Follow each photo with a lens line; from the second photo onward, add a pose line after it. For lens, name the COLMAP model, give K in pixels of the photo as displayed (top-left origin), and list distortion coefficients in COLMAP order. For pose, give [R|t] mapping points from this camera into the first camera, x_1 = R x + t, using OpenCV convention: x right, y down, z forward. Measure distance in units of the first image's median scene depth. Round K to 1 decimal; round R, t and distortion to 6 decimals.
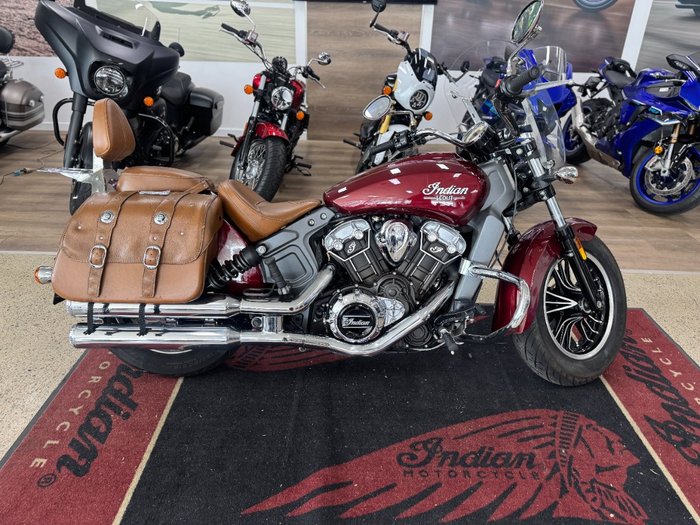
lens RADIAL K [[498.6, 0, 354.4], [0, 498.6, 260.7], [0, 0, 1]] dist [0.022805, -0.021824]
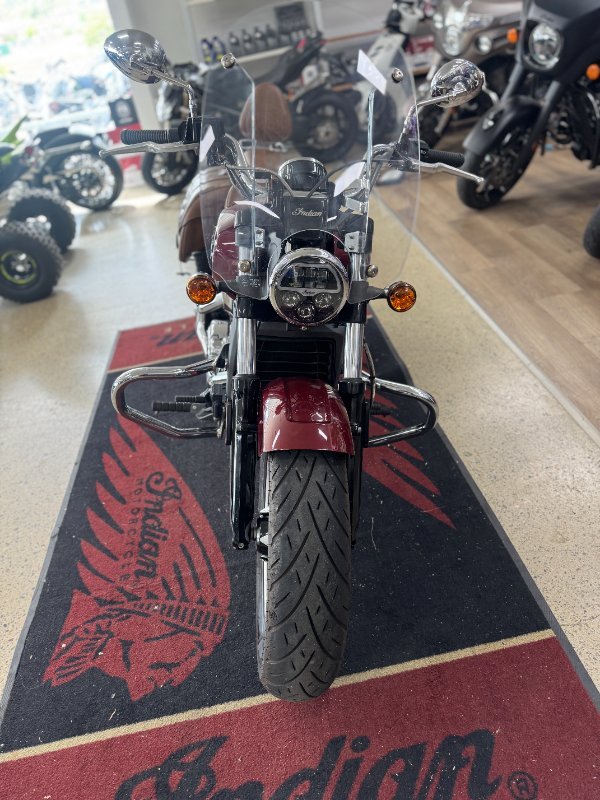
lens RADIAL K [[569.8, 0, 301.4], [0, 569.8, 392.2], [0, 0, 1]] dist [0.022805, -0.021824]
pose [[0.126212, 0.513676, -0.848651, 1.006869], [-0.283486, 0.838493, 0.465367, -0.376821], [0.950635, 0.181845, 0.251447, 0.902547]]
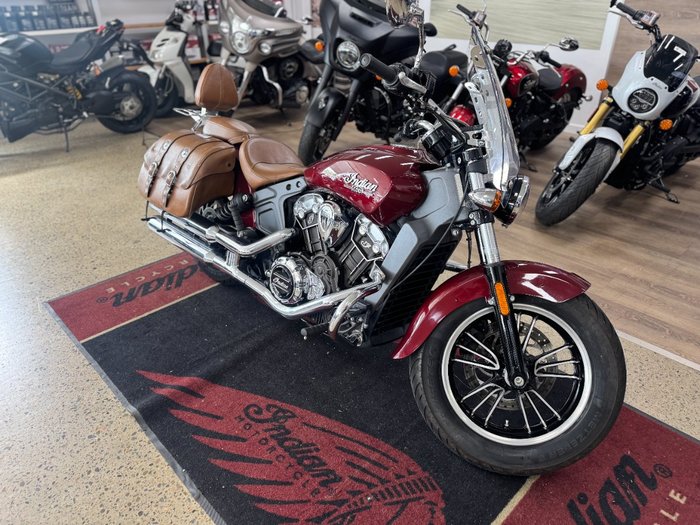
lens RADIAL K [[498.6, 0, 347.0], [0, 498.6, 261.3], [0, 0, 1]] dist [0.022805, -0.021824]
pose [[0.695306, 0.323317, -0.641885, 0.797681], [-0.300810, 0.942027, 0.148653, -0.128828], [0.652735, 0.089727, 0.752254, 0.265324]]
